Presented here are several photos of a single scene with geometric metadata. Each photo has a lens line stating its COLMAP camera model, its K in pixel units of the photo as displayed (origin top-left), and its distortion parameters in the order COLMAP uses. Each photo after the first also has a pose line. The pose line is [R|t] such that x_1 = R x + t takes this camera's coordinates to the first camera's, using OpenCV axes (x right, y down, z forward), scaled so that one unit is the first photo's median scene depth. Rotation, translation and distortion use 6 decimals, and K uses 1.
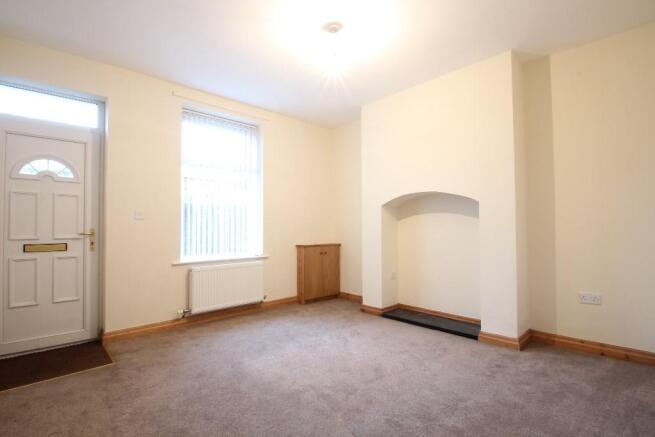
lens RADIAL K [[307.0, 0, 324.4], [0, 307.0, 222.4], [0, 0, 1]] dist [0.000730, -0.017124]
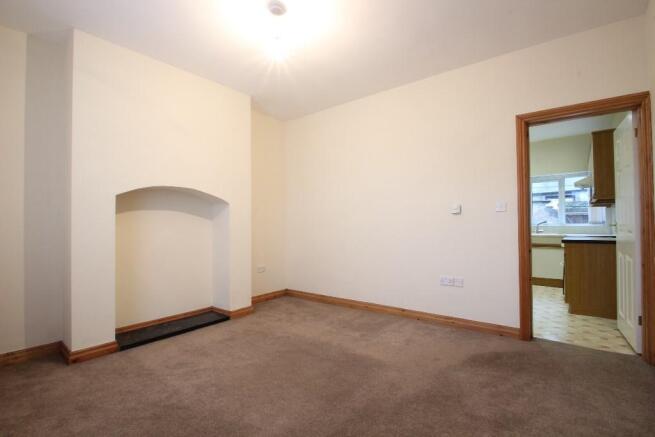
lens RADIAL K [[307.0, 0, 324.4], [0, 307.0, 222.4], [0, 0, 1]] dist [0.000730, -0.017124]
pose [[-0.153221, 0.018916, 0.988011, -0.645310], [-0.007740, 0.999763, -0.020341, 0.023046], [-0.988162, -0.010764, -0.153039, 0.711143]]
